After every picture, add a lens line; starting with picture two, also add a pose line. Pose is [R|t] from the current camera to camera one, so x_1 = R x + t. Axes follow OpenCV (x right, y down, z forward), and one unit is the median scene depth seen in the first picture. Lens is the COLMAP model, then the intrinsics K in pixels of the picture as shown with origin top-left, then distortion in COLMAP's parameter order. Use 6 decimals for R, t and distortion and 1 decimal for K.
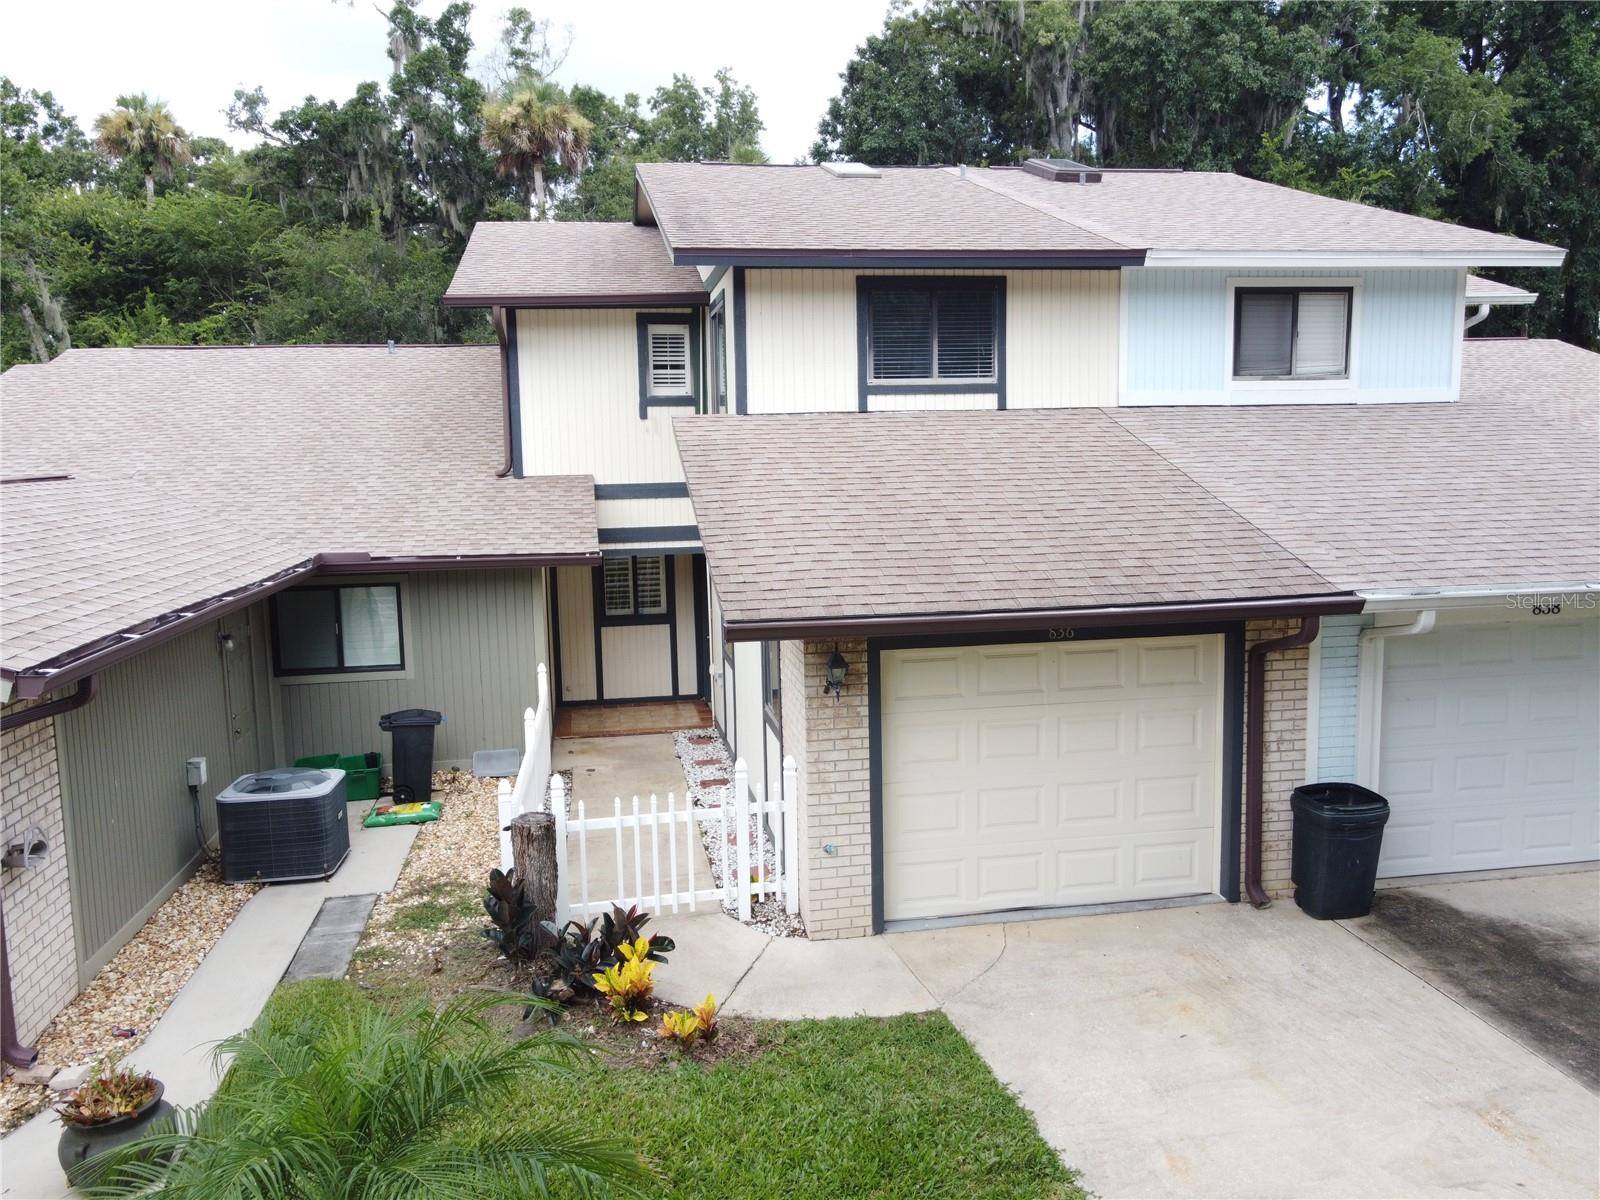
lens RADIAL K [[1223.1, 0, 804.0], [0, 1223.1, 600.4], [0, 0, 1]] dist [0.001875, 0.030723]
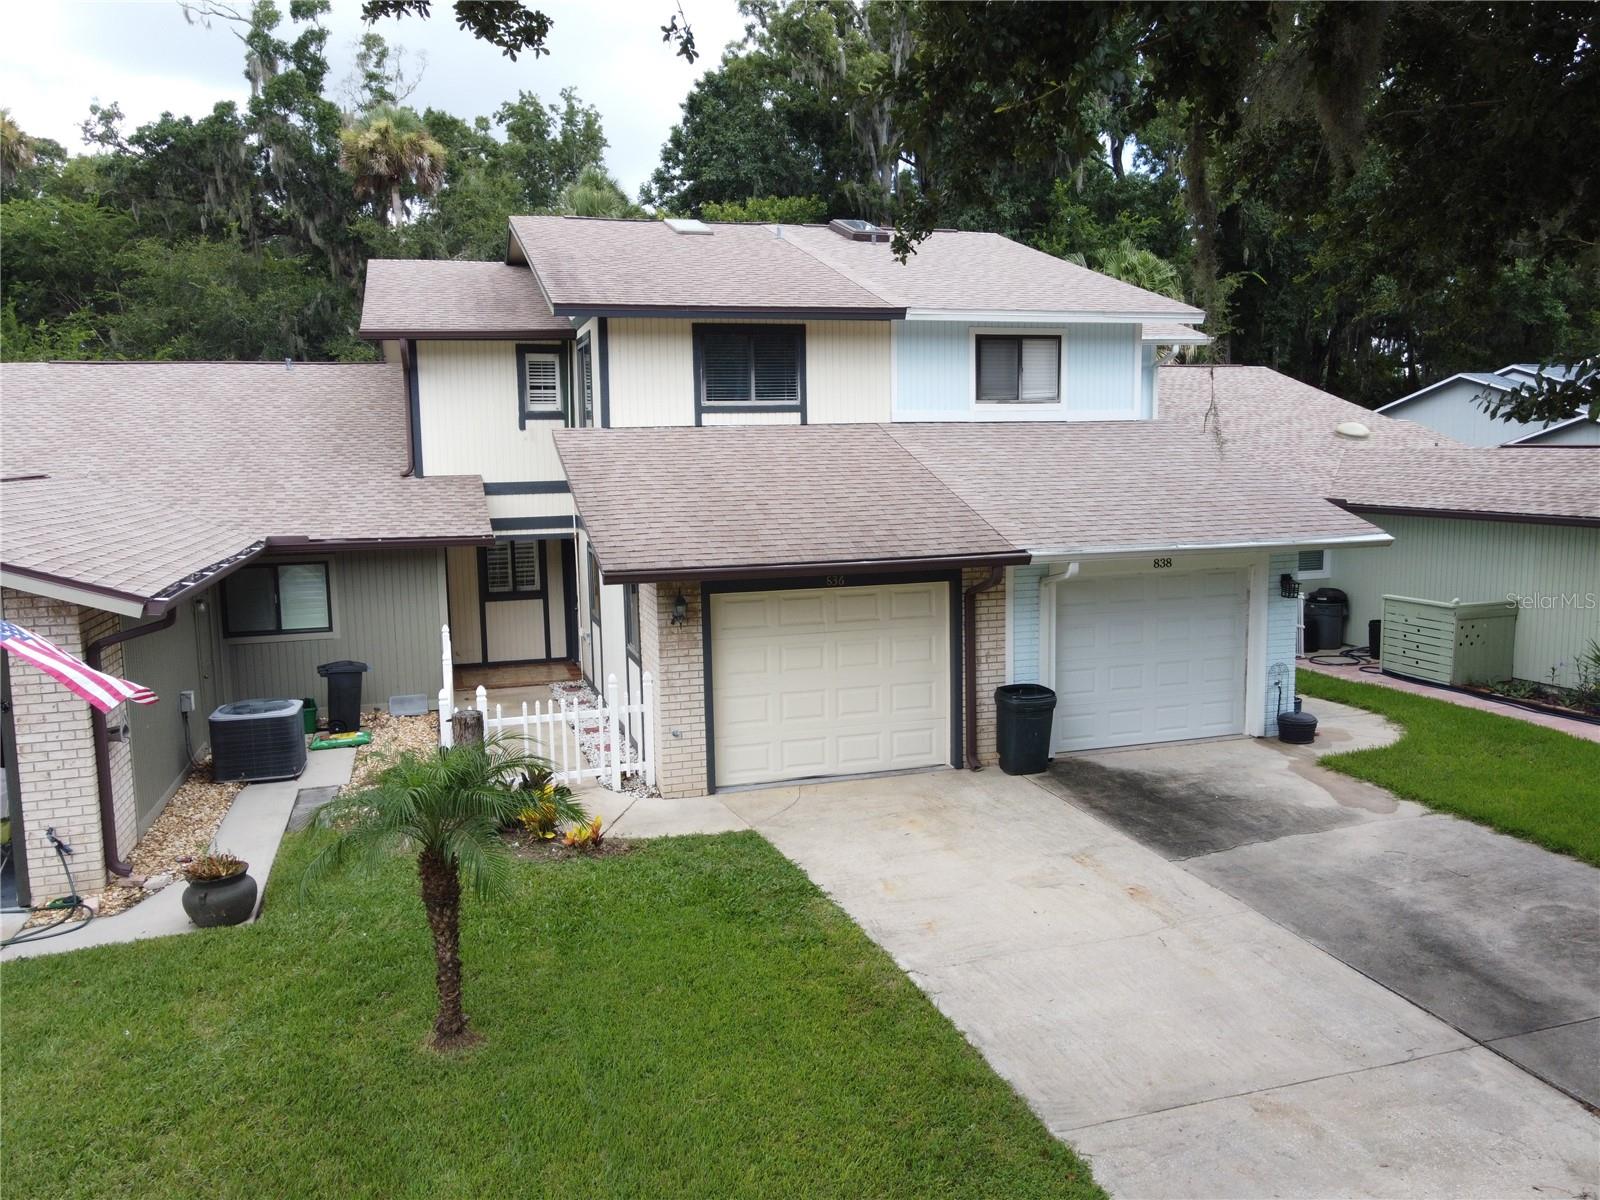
lens RADIAL K [[1223.1, 0, 804.0], [0, 1223.1, 600.4], [0, 0, 1]] dist [0.001875, 0.030723]
pose [[0.992377, -0.013350, 0.122512, -0.003265], [0.013791, 0.999901, -0.002751, 0.038955], [-0.122464, 0.004420, 0.992463, -0.322171]]
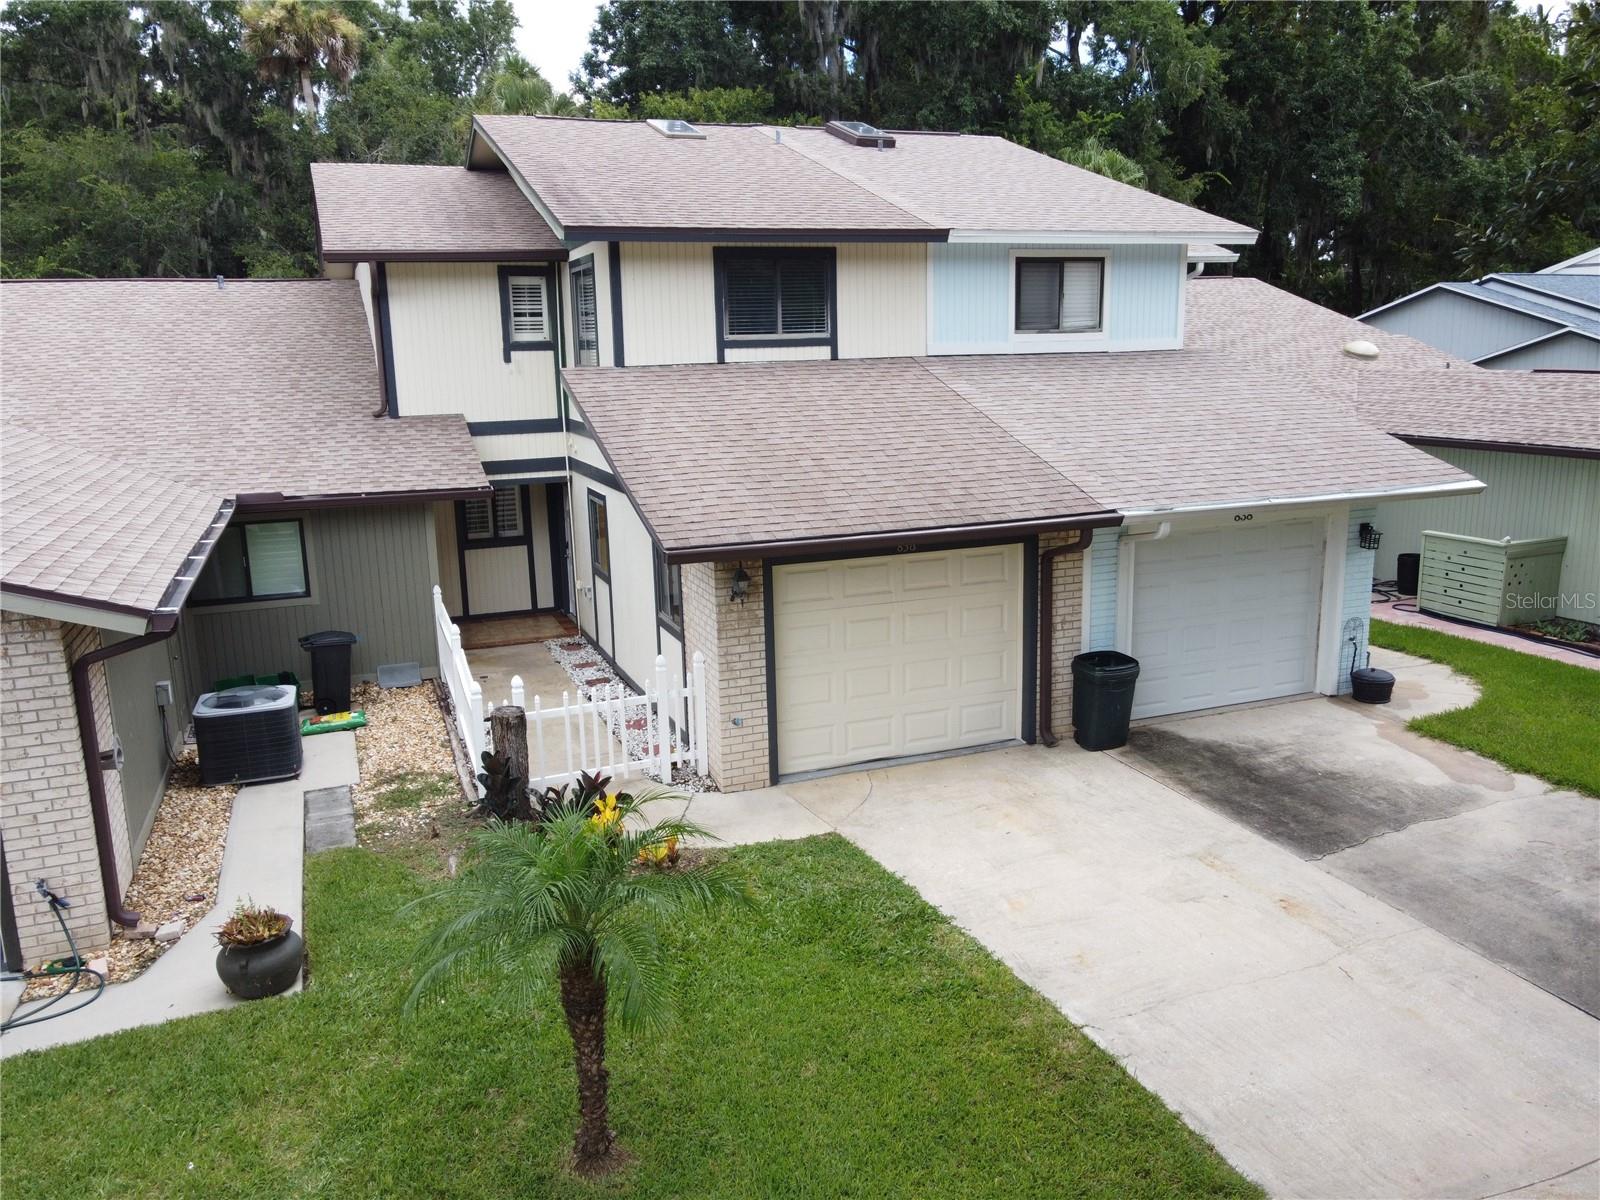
lens RADIAL K [[1223.1, 0, 804.0], [0, 1223.1, 600.4], [0, 0, 1]] dist [0.001875, 0.030723]
pose [[0.980644, -0.042969, 0.191024, -0.109853], [0.027918, 0.996340, 0.080796, -0.018772], [-0.193797, -0.073899, 0.978254, -0.191458]]
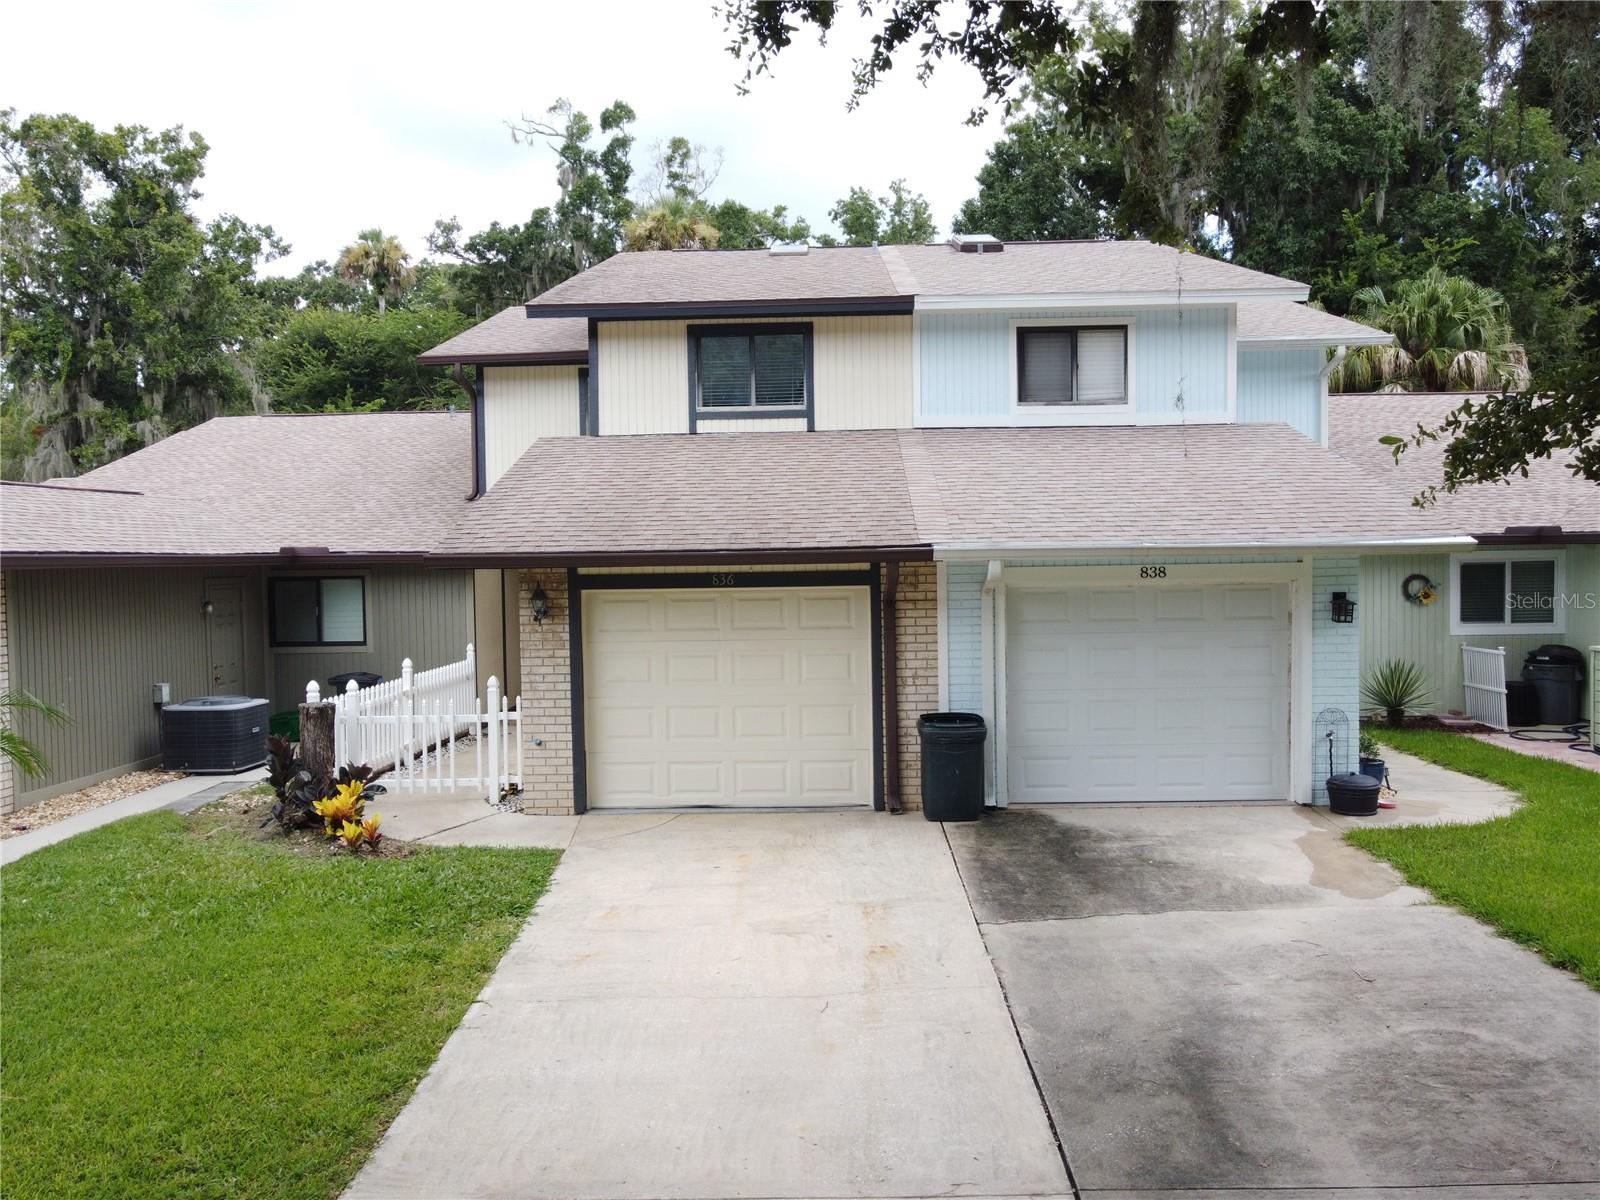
lens RADIAL K [[1223.1, 0, 804.0], [0, 1223.1, 600.4], [0, 0, 1]] dist [0.001875, 0.030723]
pose [[0.980490, 0.012514, -0.196168, 0.403167], [-0.028634, 0.996419, -0.079556, 0.108339], [0.194470, 0.083621, 0.977338, -0.168107]]
